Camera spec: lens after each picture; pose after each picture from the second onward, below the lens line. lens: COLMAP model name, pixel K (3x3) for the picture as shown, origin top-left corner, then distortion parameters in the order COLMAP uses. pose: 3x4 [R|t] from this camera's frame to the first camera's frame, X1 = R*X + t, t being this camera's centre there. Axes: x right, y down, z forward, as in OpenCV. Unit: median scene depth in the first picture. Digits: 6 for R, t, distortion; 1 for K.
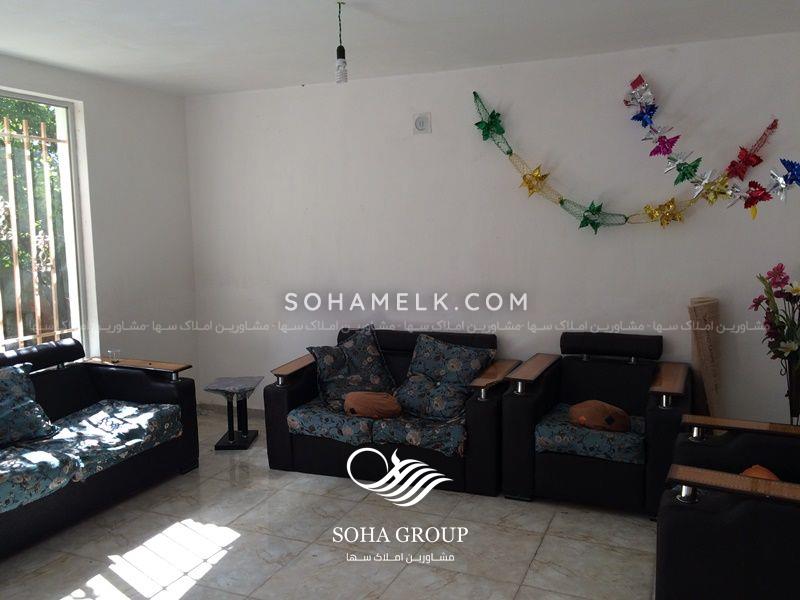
lens RADIAL K [[673.5, 0, 401.0], [0, 673.5, 294.1], [0, 0, 1]] dist [0.076070, 0.000105]
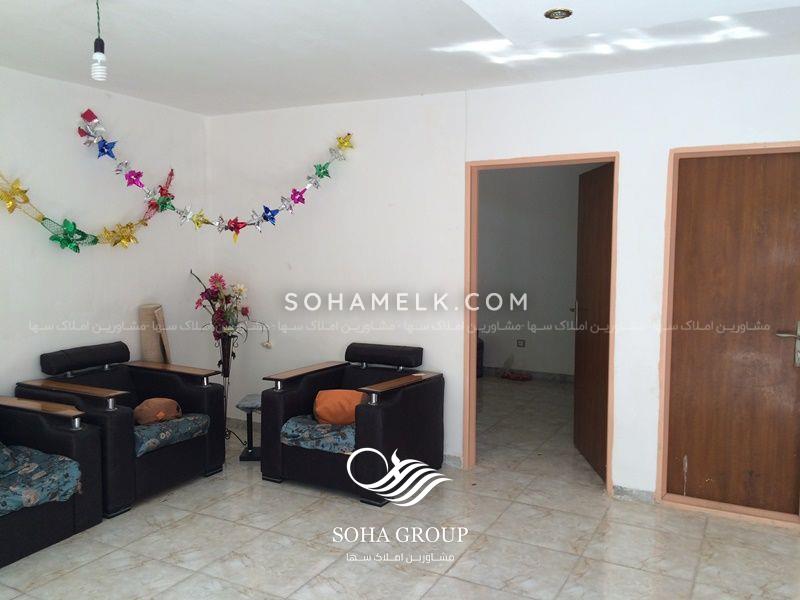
lens RADIAL K [[680.5, 0, 400.0], [0, 680.5, 300.0], [0, 0, 1]] dist [-0.003605, -0.001429]
pose [[0.079789, -0.075860, 0.993921, -0.789071], [0.091309, 0.993464, 0.068495, -0.047795], [-0.992621, 0.085289, 0.086194, 0.471933]]
